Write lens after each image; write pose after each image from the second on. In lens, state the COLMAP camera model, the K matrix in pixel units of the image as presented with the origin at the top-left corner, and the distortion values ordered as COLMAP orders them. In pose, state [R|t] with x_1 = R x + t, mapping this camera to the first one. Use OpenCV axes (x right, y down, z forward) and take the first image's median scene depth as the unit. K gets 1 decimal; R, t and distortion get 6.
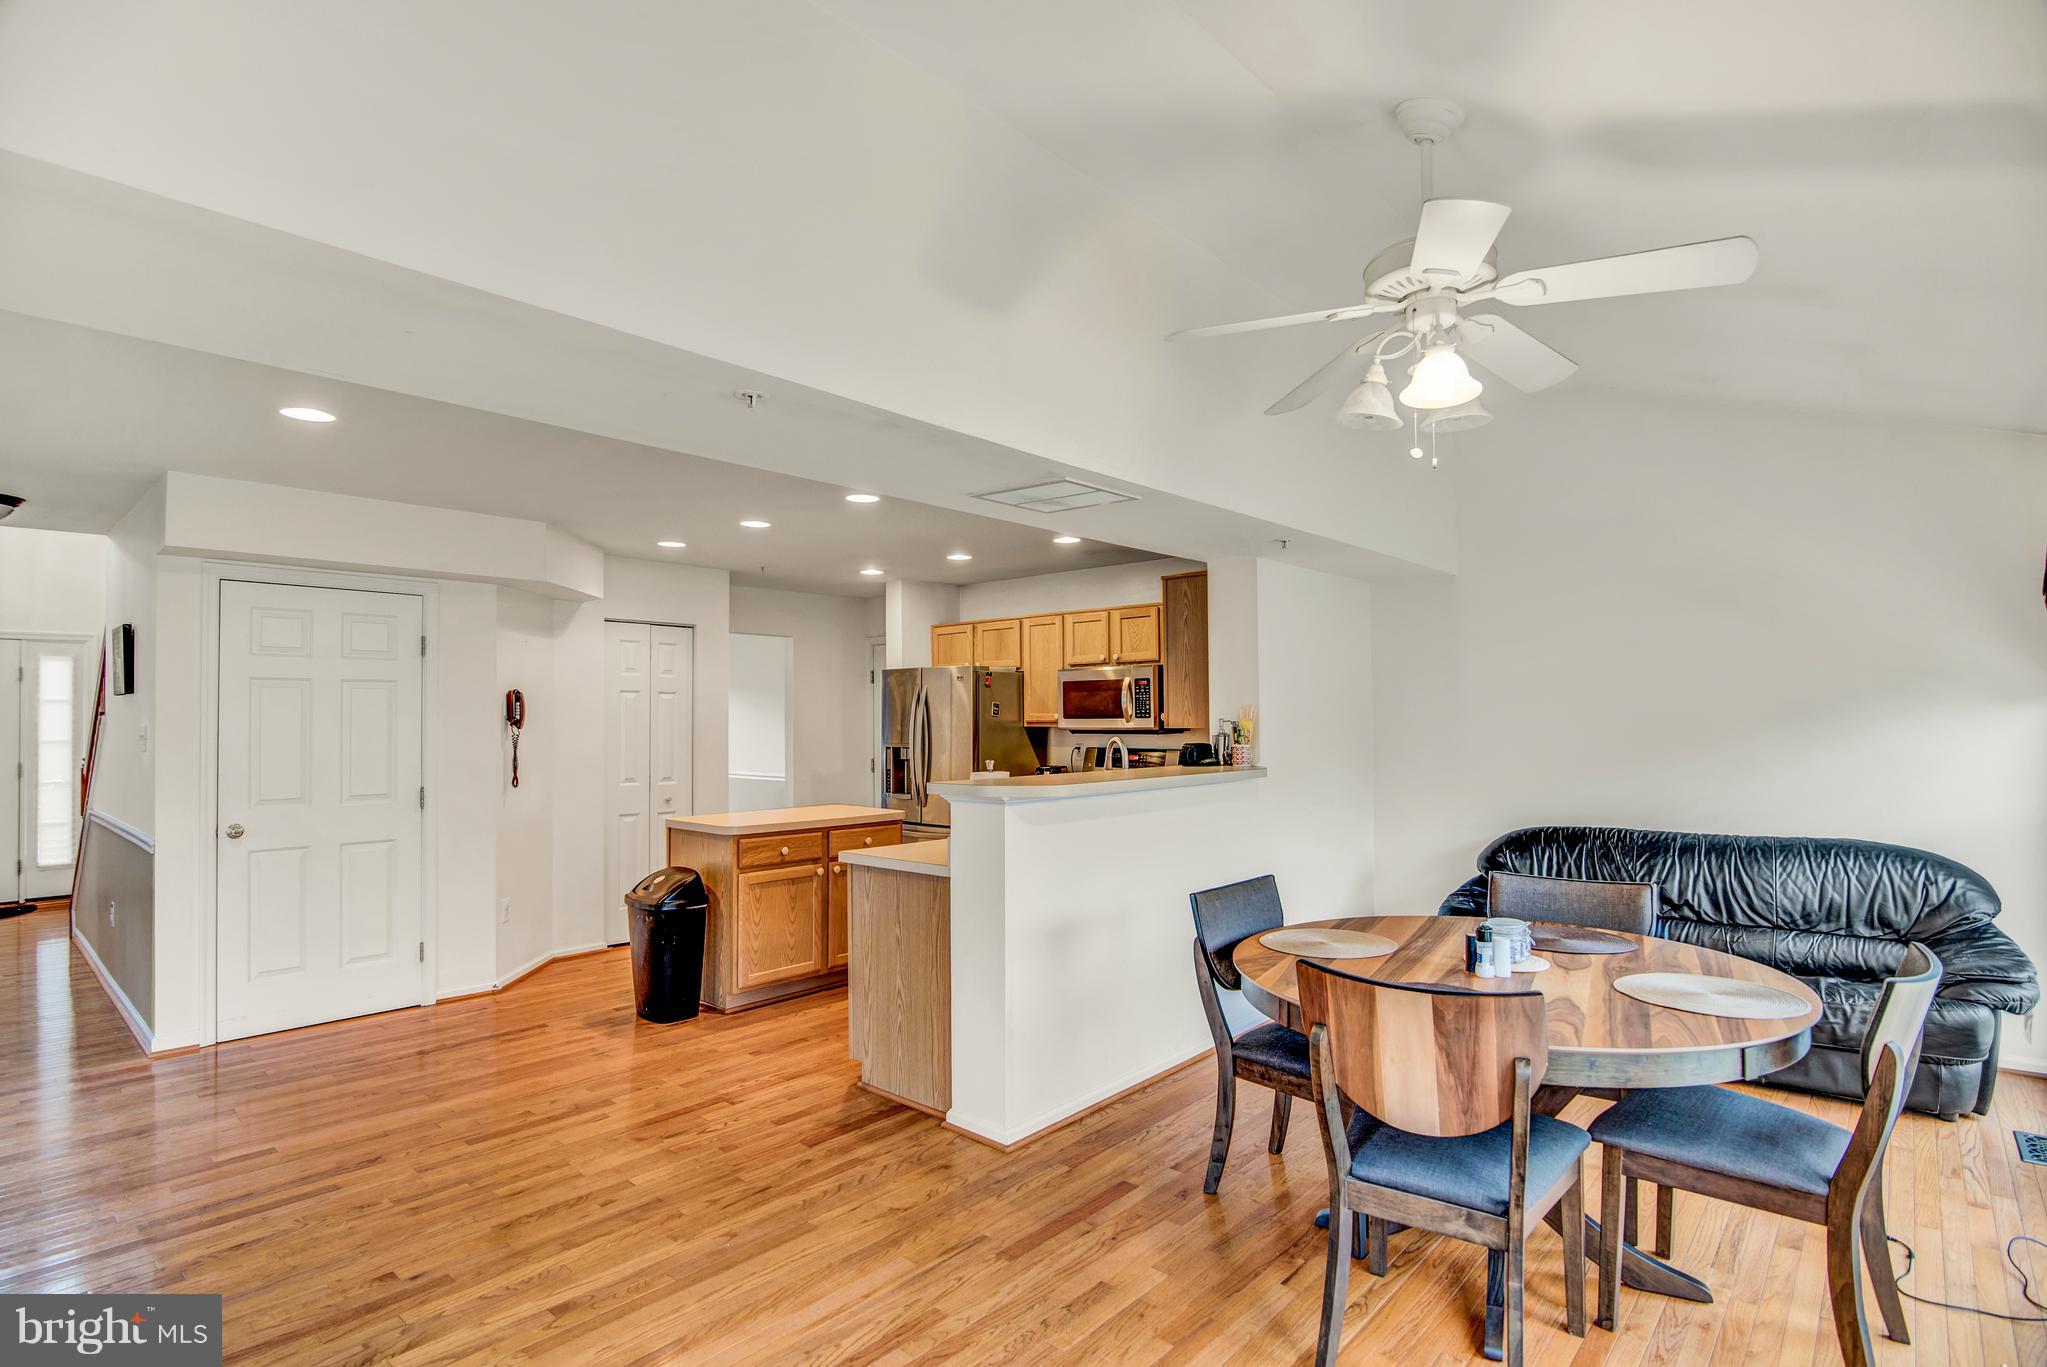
lens RADIAL K [[1008.0, 0, 1030.0], [0, 1008.0, 675.7], [0, 0, 1]] dist [-0.020077, 0.000984]
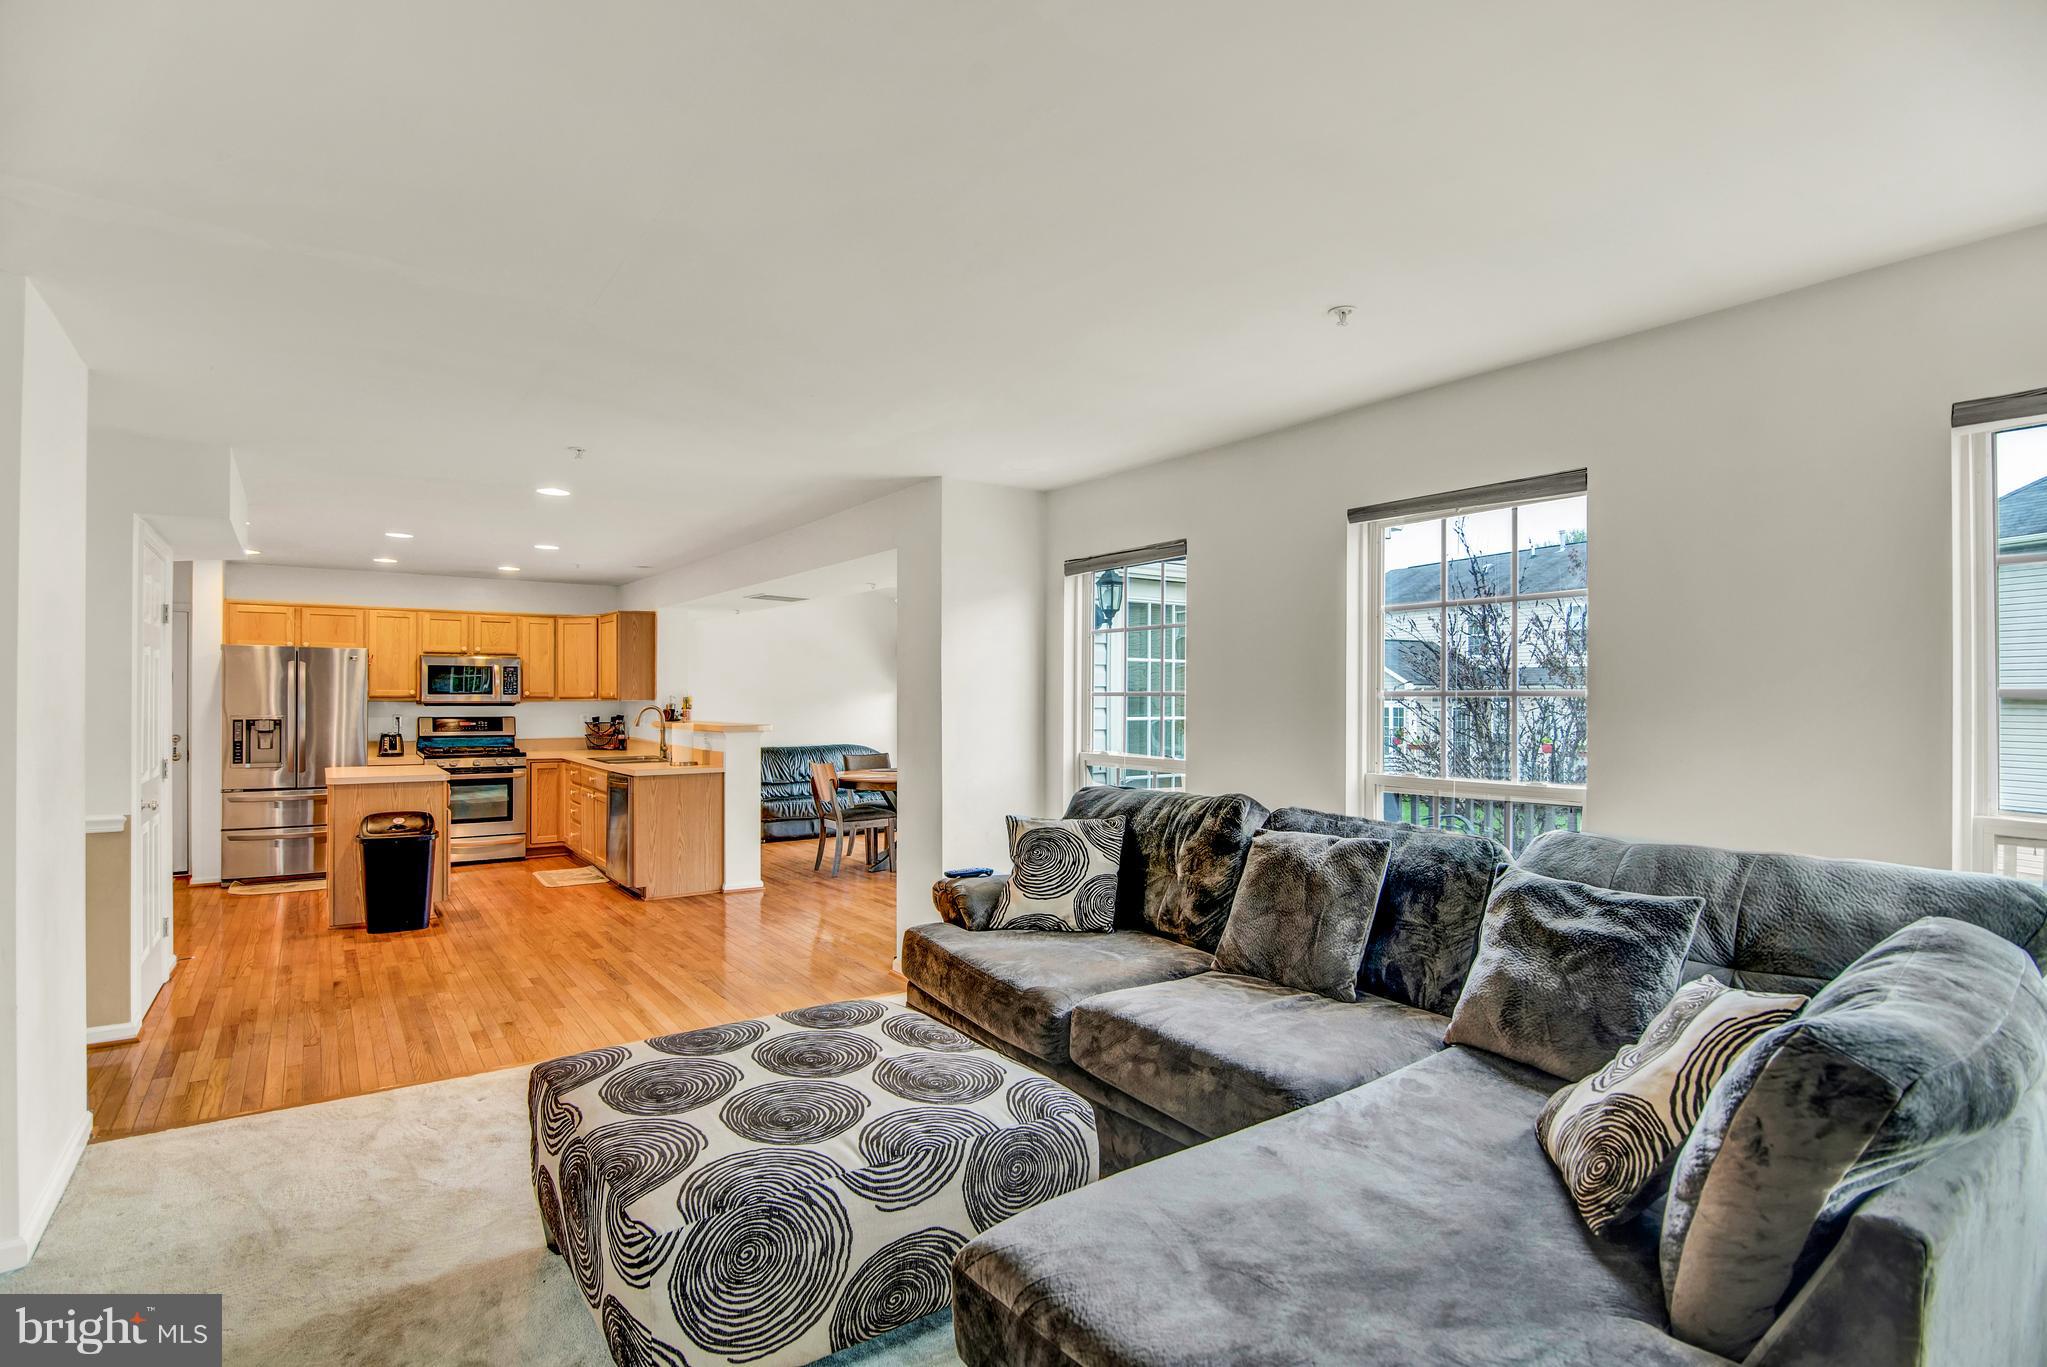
lens RADIAL K [[1008.0, 0, 1030.0], [0, 1008.0, 675.7], [0, 0, 1]] dist [-0.020077, 0.000984]
pose [[0.216985, 0.025695, 0.975837, -1.093920], [-0.041569, 0.998990, -0.017061, 0.009865], [-0.975290, -0.036863, 0.217834, -0.019401]]
